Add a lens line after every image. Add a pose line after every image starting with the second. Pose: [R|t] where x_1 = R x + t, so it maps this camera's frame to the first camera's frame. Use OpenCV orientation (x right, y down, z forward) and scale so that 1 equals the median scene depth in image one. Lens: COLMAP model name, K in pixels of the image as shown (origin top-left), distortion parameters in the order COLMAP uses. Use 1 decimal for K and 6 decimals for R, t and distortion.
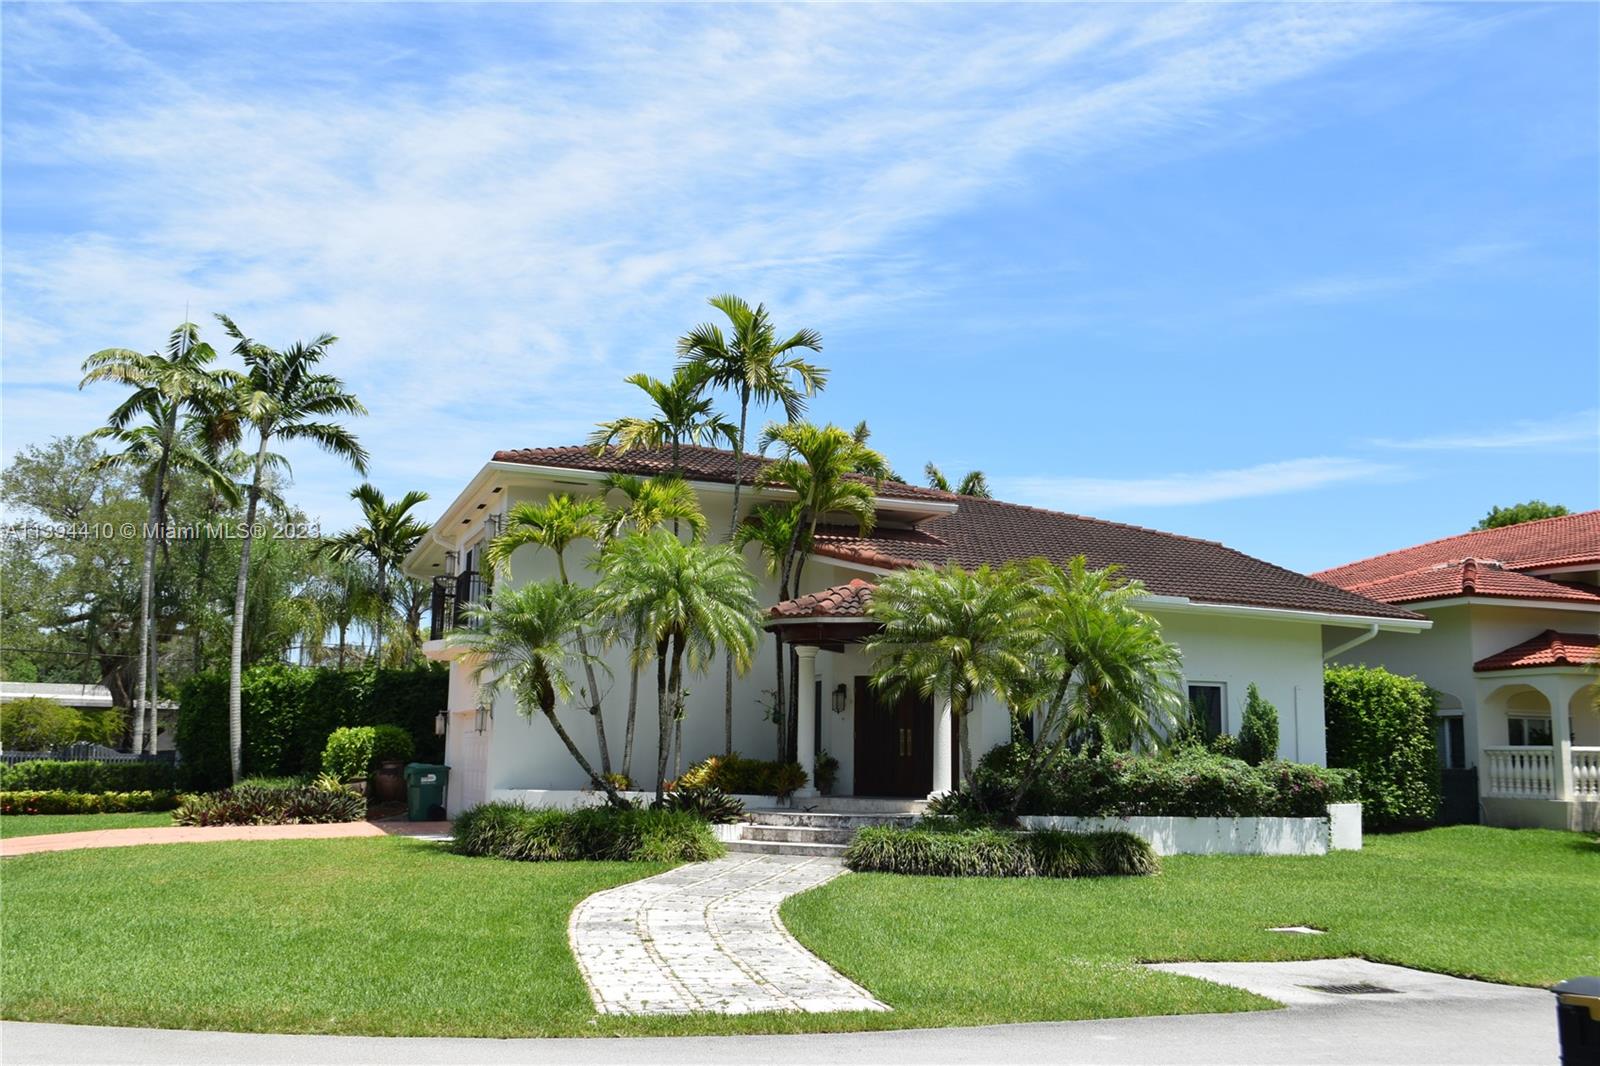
lens RADIAL K [[1479.1, 0, 800.0], [0, 1479.1, 533.0], [0, 0, 1]] dist [-0.012591, -0.006957]
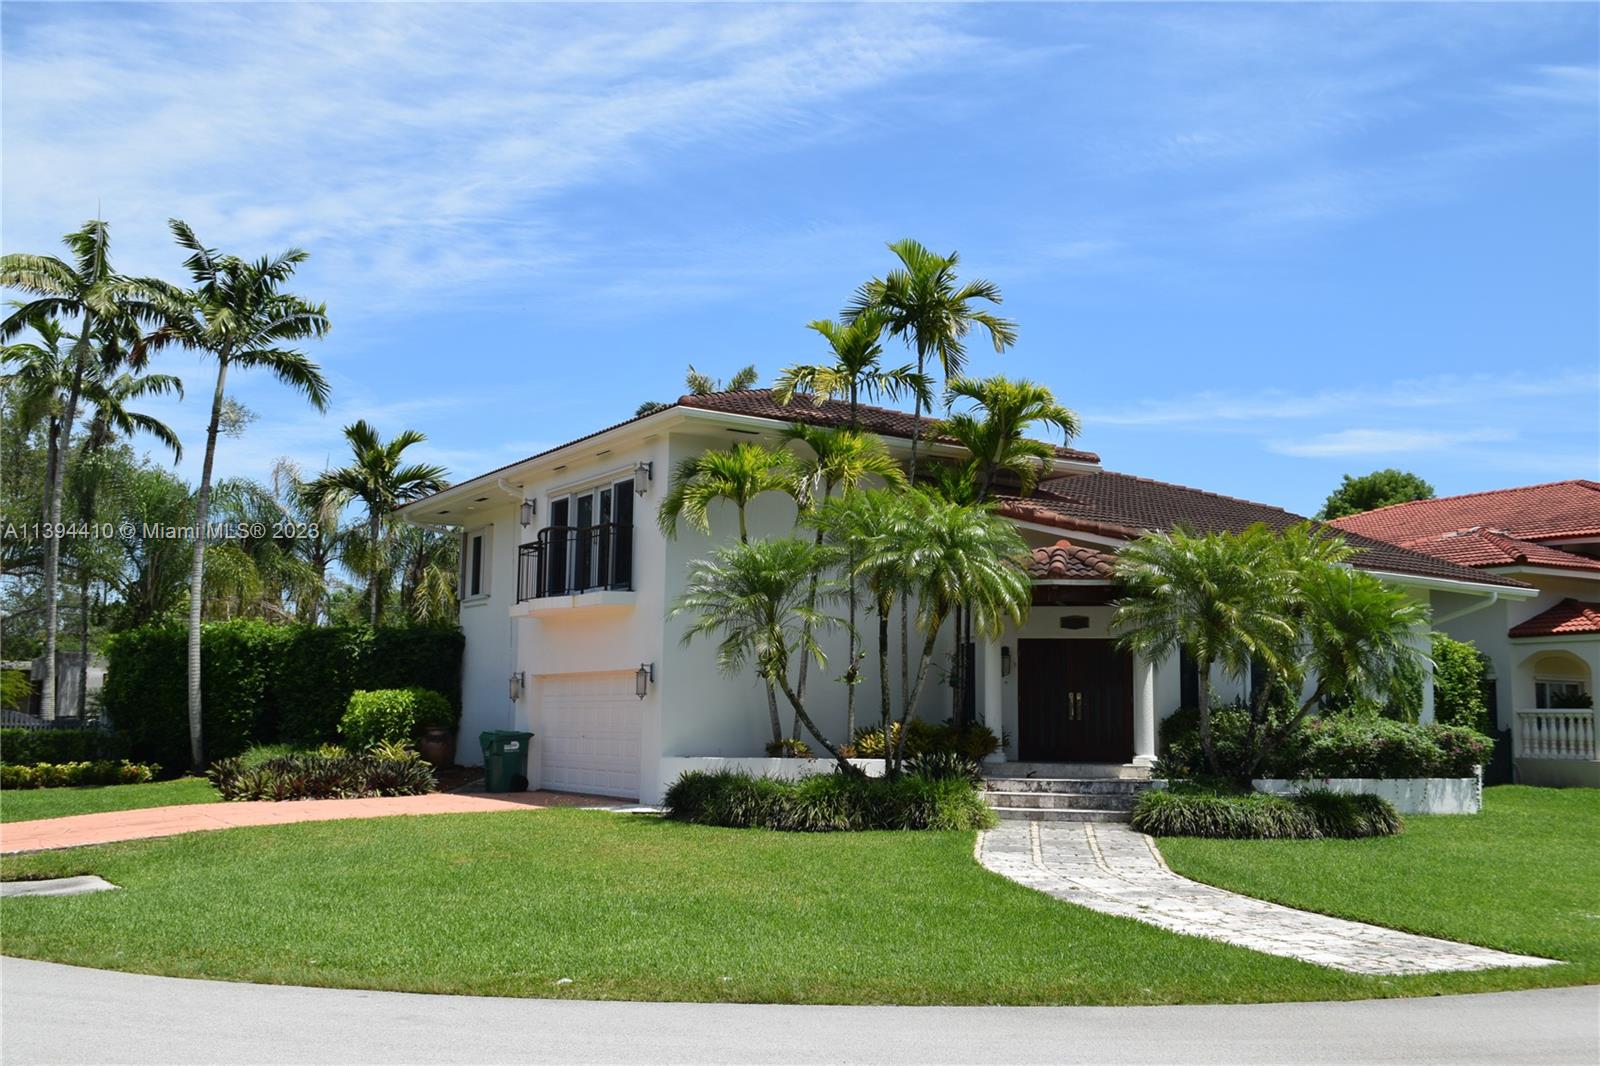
lens RADIAL K [[1574.3, 0, 800.0], [0, 1574.3, 533.0], [0, 0, 1]] dist [-0.003249, -0.001764]
pose [[0.982231, 0.019189, 0.186691, -0.302186], [-0.025307, 0.999216, 0.030438, -0.000931], [-0.185961, -0.034622, 0.981947, 0.008594]]
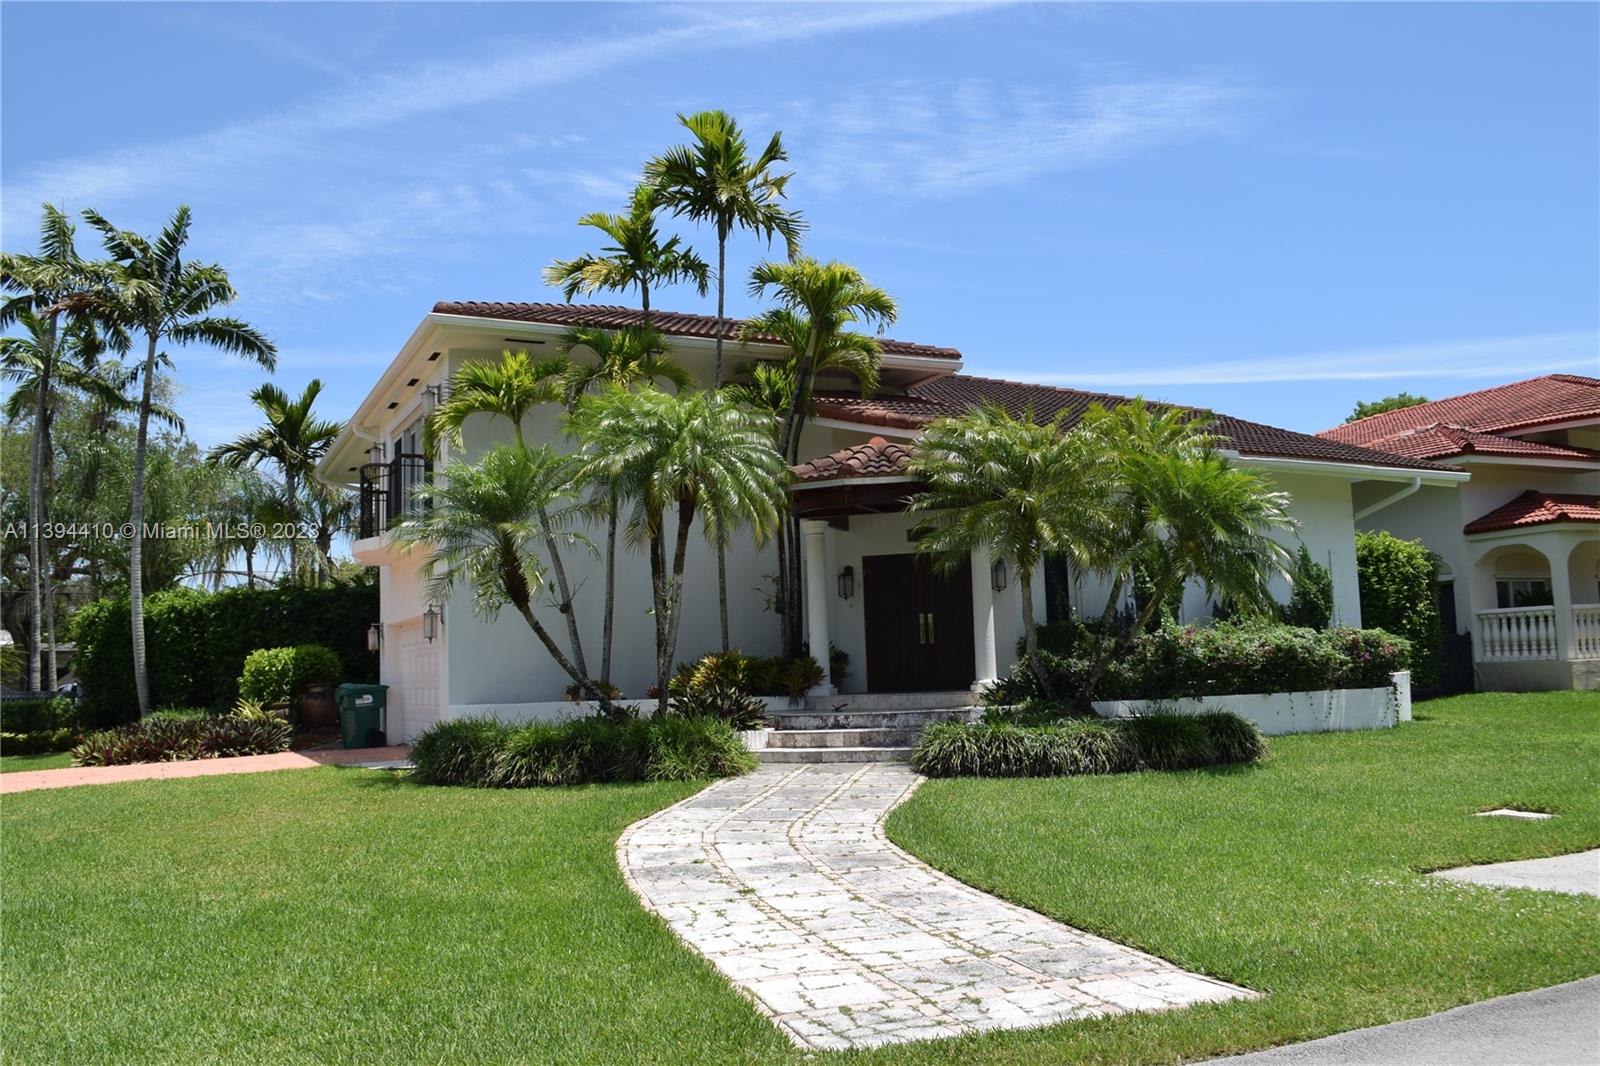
lens RADIAL K [[1365.2, 0, 800.0], [0, 1365.2, 533.0], [0, 0, 1]] dist [-0.071350, -0.000207]
pose [[0.994786, -0.040203, 0.093724, -0.074985], [0.035697, 0.998147, 0.049273, 0.042308], [-0.095531, -0.045671, 0.994378, 0.205834]]
